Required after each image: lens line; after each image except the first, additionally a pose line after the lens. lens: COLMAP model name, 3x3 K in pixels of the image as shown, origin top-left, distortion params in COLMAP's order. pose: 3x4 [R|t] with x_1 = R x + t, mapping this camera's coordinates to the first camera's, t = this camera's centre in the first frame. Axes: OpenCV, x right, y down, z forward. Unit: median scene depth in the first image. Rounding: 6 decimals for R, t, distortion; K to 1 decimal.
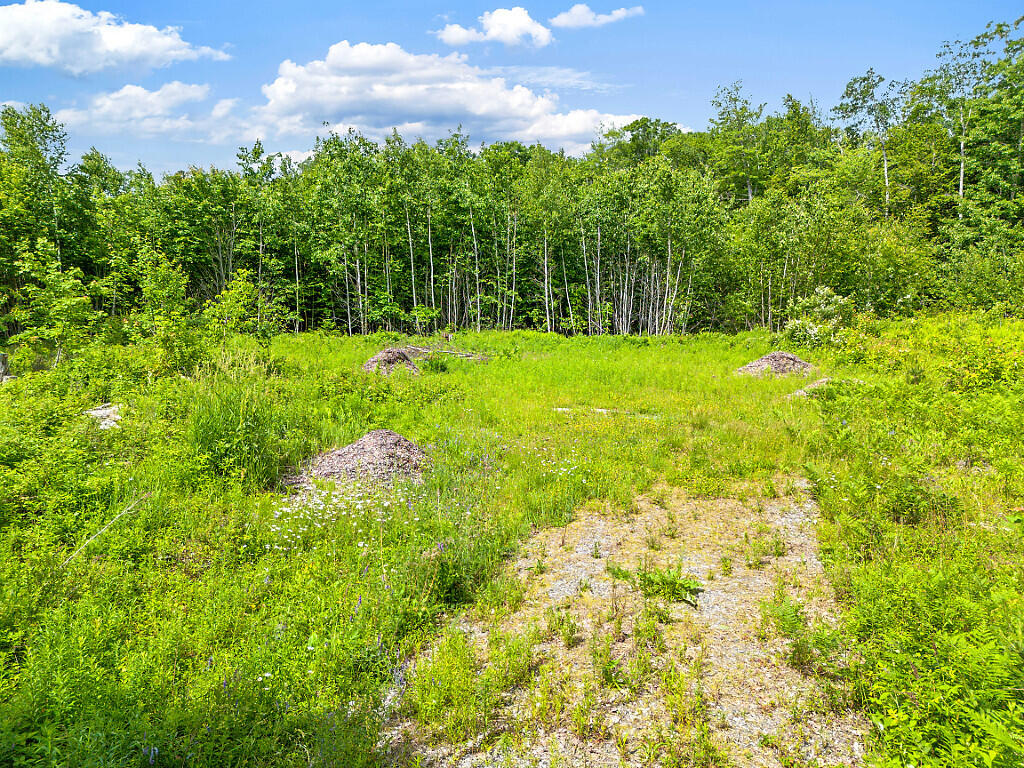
lens RADIAL K [[724.7, 0, 514.4], [0, 724.7, 384.4], [0, 0, 1]] dist [0.067539, -0.059210]
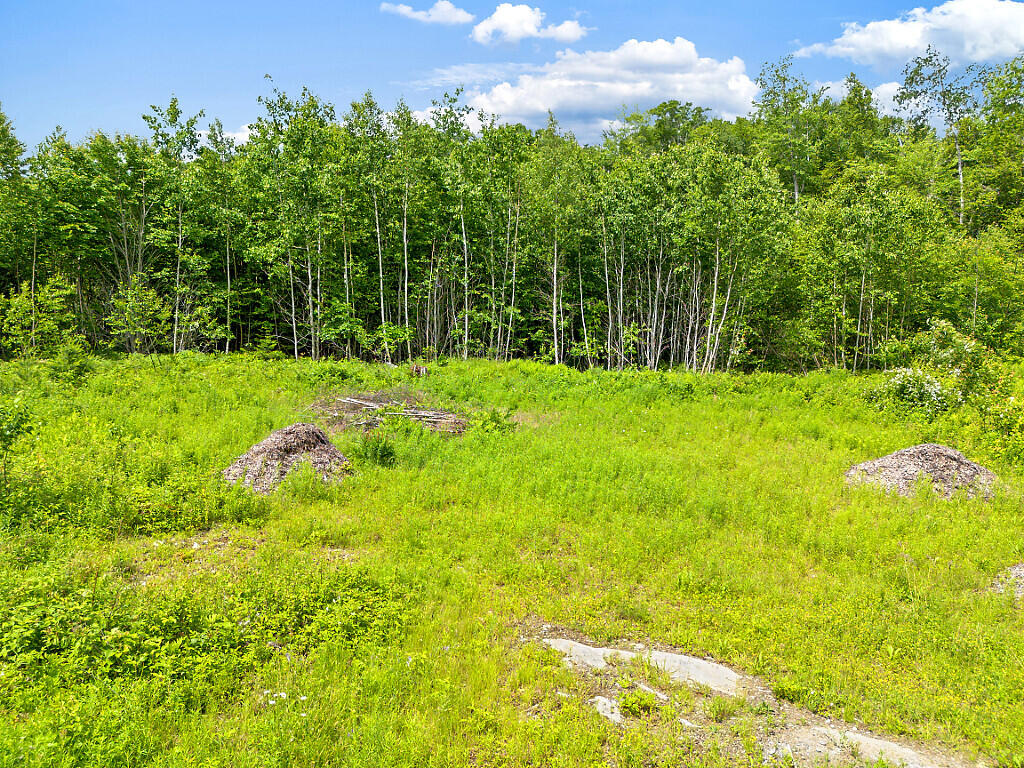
lens RADIAL K [[724.7, 0, 514.4], [0, 724.7, 384.4], [0, 0, 1]] dist [0.067539, -0.059210]
pose [[0.999436, 0.033150, -0.005270, 0.007773], [-0.033090, 0.999390, 0.011158, -0.054946], [0.005637, -0.010978, 0.999924, 0.229148]]
